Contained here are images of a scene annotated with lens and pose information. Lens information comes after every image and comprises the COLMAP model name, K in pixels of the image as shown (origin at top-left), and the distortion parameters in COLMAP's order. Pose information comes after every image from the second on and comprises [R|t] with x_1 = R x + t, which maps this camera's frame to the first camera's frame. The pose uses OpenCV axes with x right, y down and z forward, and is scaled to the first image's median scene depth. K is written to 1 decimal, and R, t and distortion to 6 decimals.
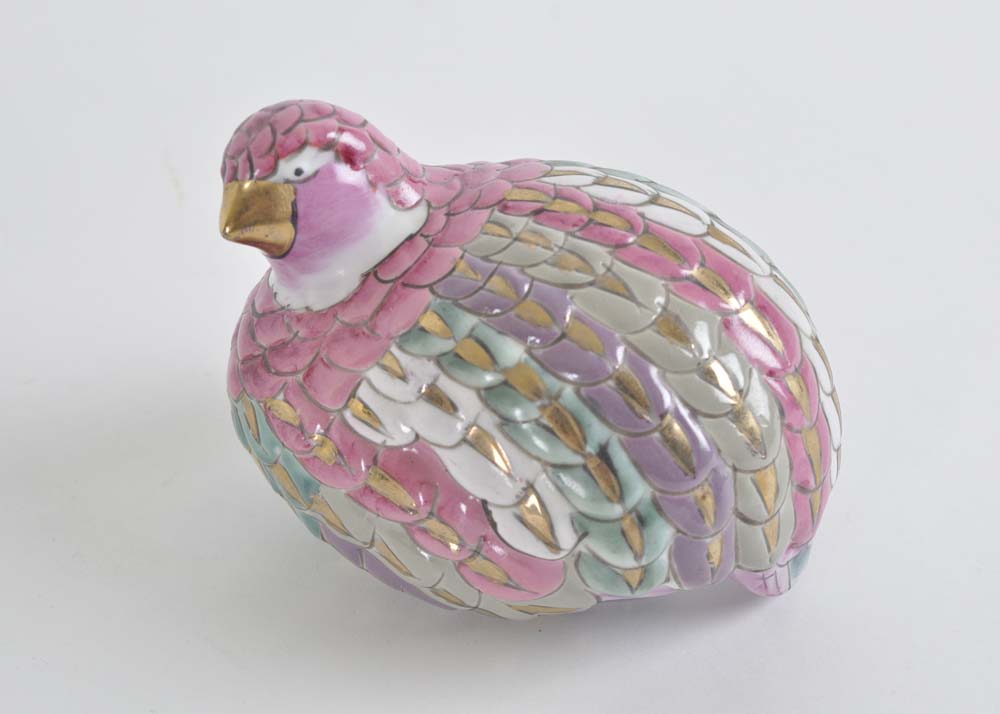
lens RADIAL K [[1845.1, 0, 505.7], [0, 1845.1, 352.3], [0, 0, 1]] dist [0.037739, 0.000000]
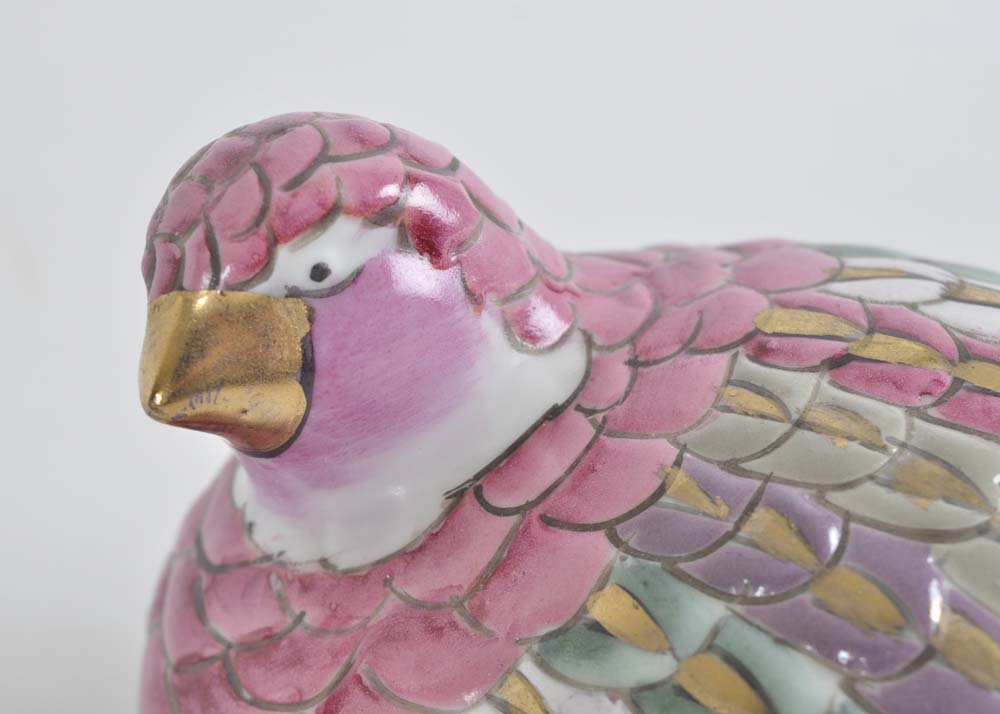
lens RADIAL K [[2355.7, 0, 493.0], [0, 2355.7, 359.8], [0, 0, 1]] dist [0.073572, 0.000000]
pose [[0.999496, 0.006794, 0.031016, -0.085994], [-0.005716, 0.999381, -0.034712, -0.055668], [-0.031232, 0.034517, 0.998916, 0.418114]]
